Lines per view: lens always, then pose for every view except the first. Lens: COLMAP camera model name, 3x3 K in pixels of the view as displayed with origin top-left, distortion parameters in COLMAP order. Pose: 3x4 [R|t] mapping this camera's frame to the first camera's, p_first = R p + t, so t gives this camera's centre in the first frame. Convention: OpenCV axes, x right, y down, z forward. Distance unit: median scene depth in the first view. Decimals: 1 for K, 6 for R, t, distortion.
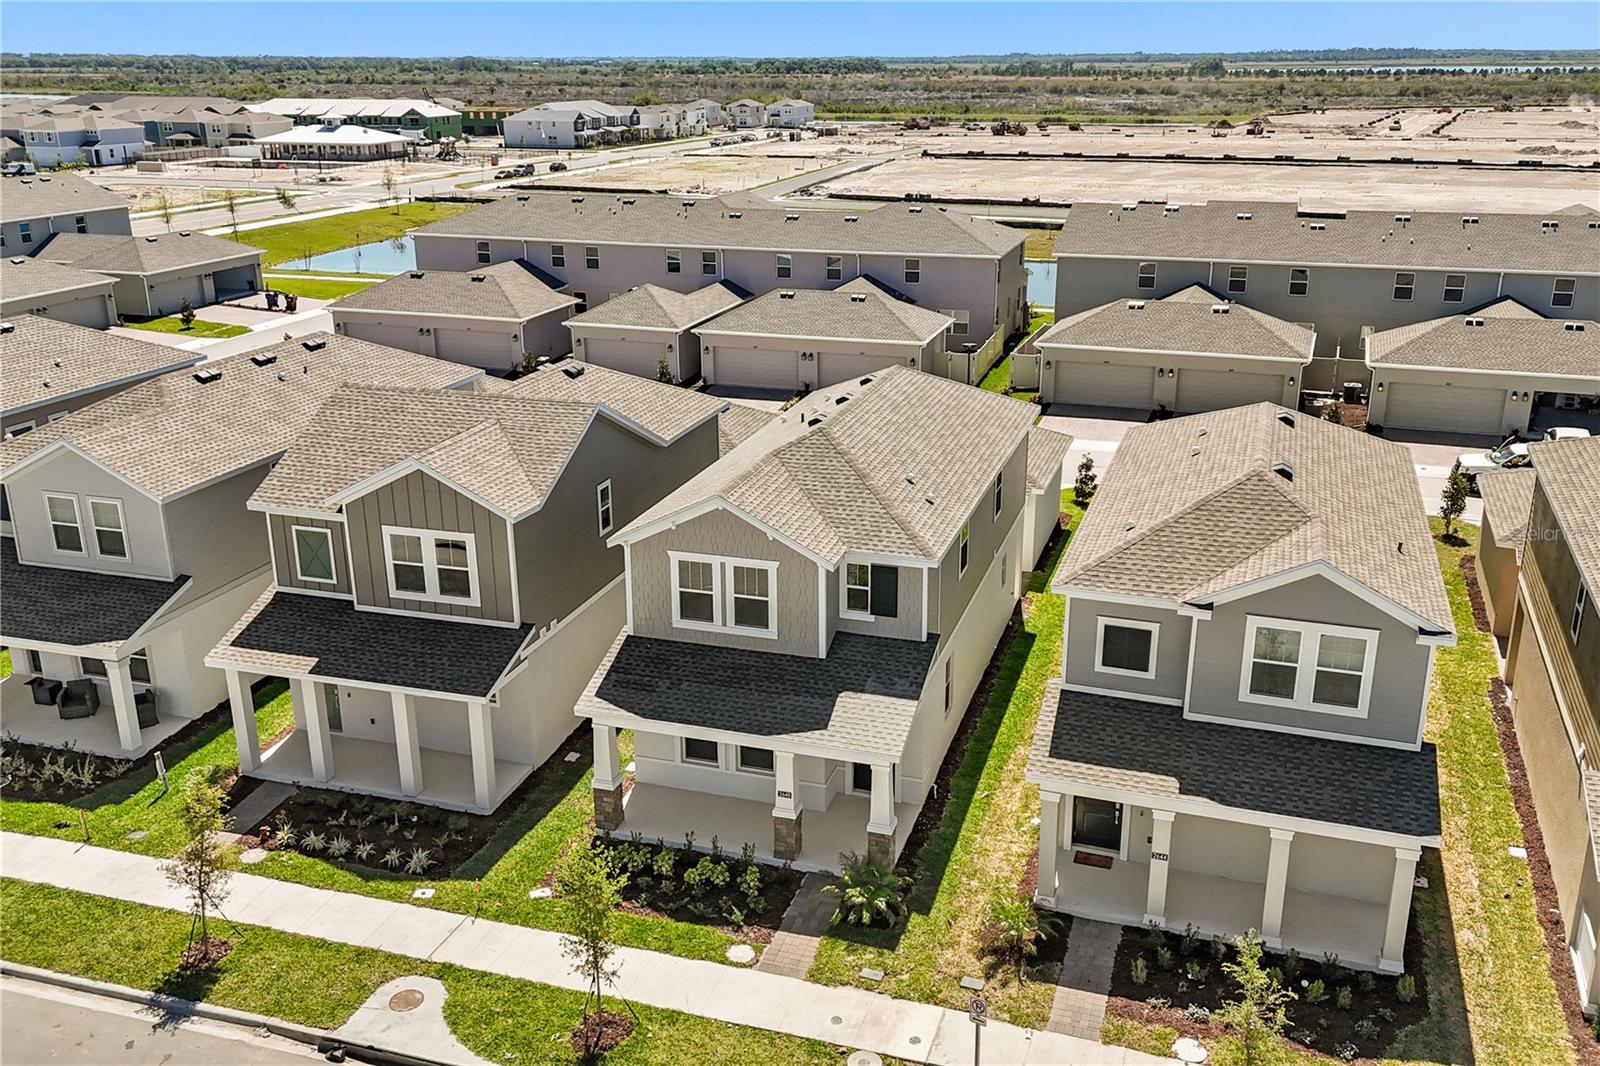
lens RADIAL K [[1397.1, 0, 801.3], [0, 1397.1, 536.2], [0, 0, 1]] dist [0.008705, 0.000419]
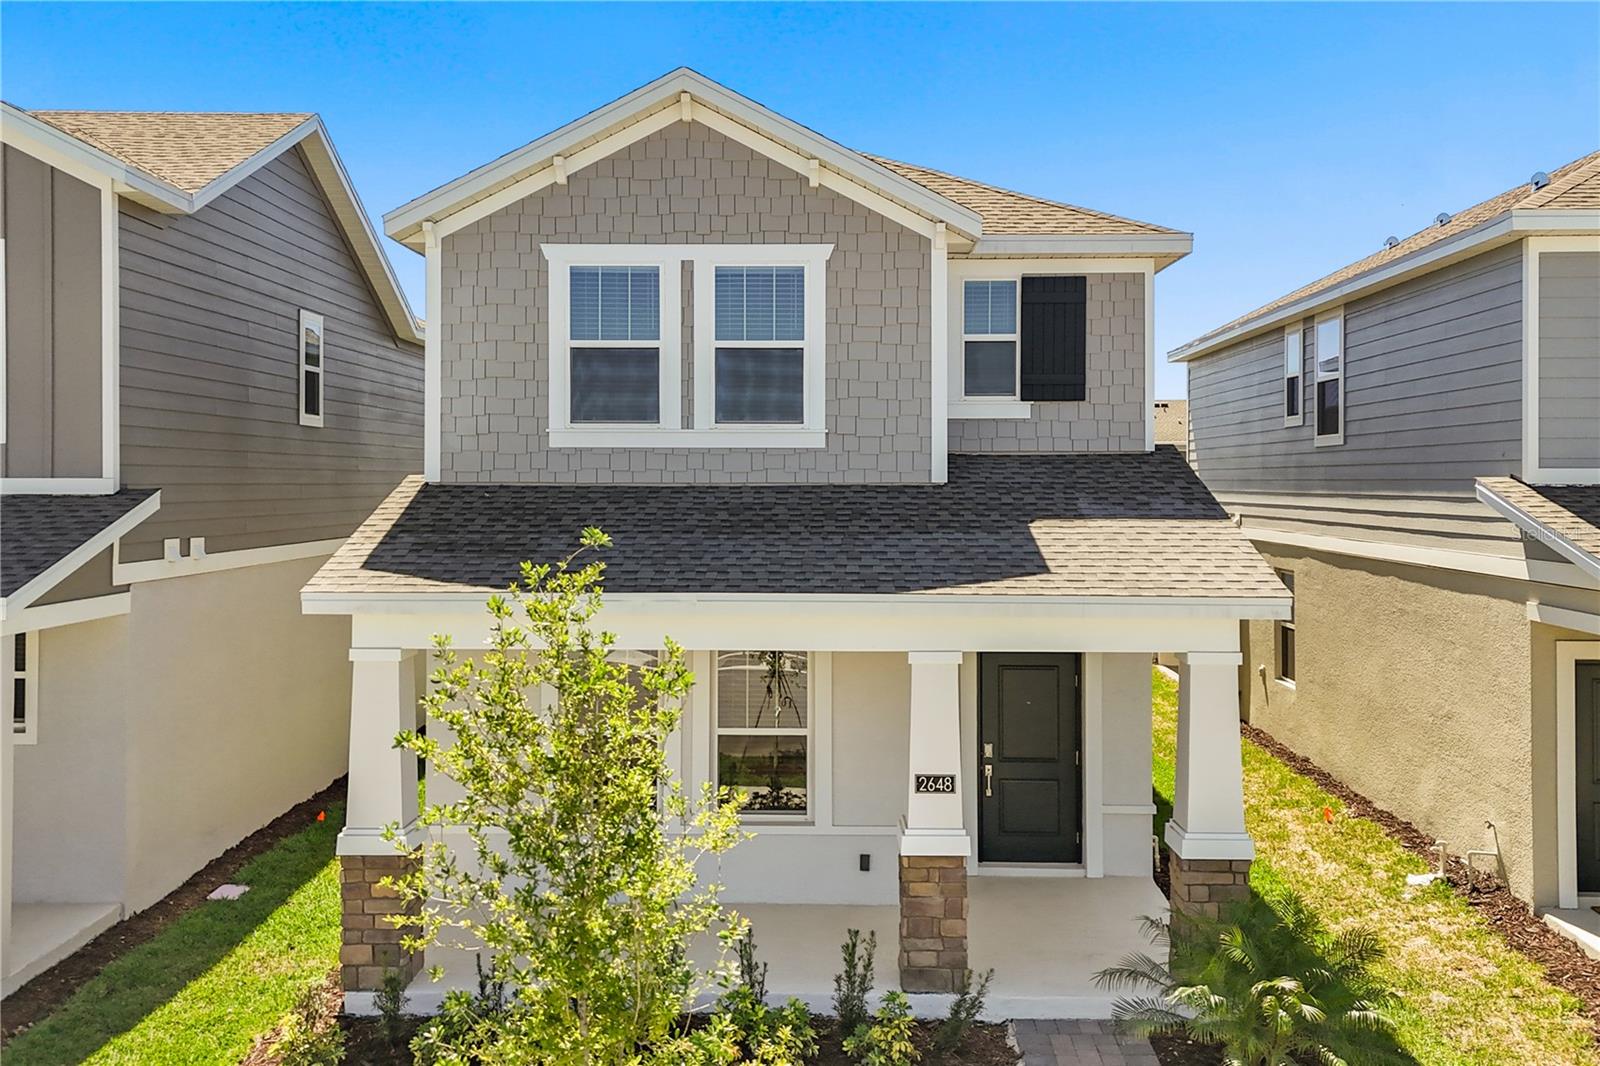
lens RADIAL K [[1397.1, 0, 797.2], [0, 1397.1, 525.5], [0, 0, 1]] dist [0.008705, 0.000419]
pose [[0.952484, 0.006376, 0.304523, -0.148761], [0.096288, 0.942207, -0.320897, 0.224940], [-0.288969, 0.334971, 0.896823, 0.643038]]
